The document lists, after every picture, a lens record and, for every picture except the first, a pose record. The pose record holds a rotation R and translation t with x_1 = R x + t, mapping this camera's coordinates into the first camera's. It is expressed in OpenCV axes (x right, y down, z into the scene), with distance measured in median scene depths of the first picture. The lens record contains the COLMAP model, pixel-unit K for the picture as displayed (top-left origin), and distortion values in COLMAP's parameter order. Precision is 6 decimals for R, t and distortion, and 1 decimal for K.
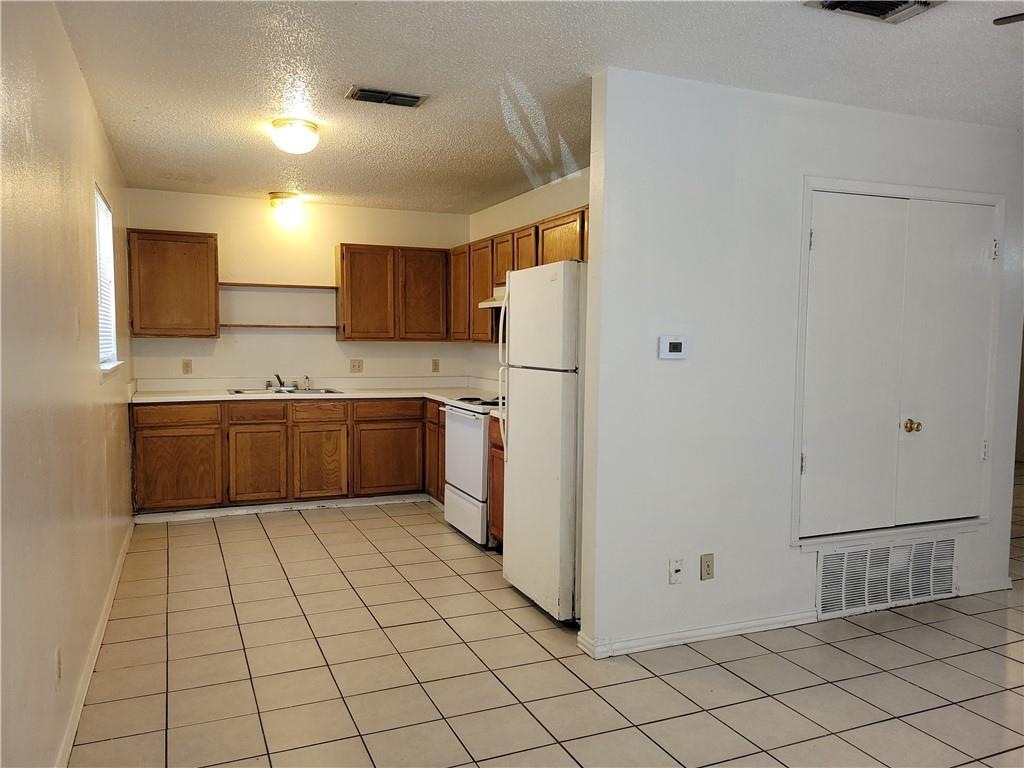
lens RADIAL K [[782.4, 0, 526.2], [0, 782.4, 399.7], [0, 0, 1]] dist [0.069410, -0.001089]
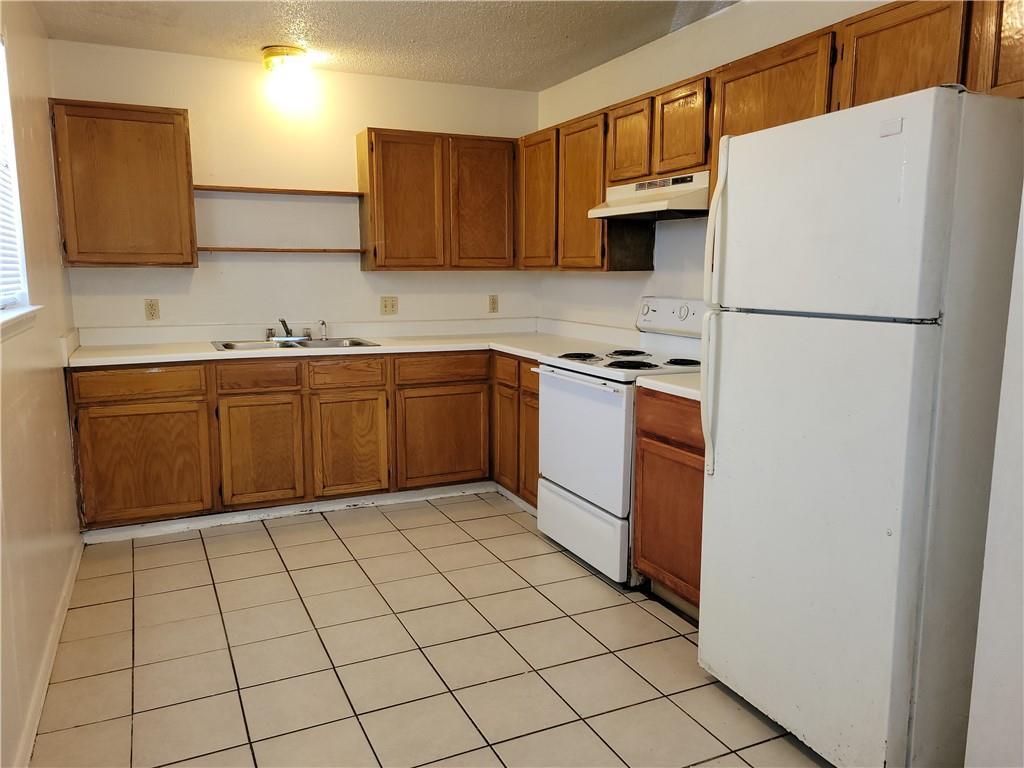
lens RADIAL K [[782.4, 0, 515.7], [0, 782.4, 385.4], [0, 0, 1]] dist [0.069410, -0.001089]
pose [[0.999682, -0.012464, 0.021924, -0.131305], [0.010915, 0.997529, 0.069397, -0.020807], [-0.022735, -0.069136, 0.997348, 0.307548]]
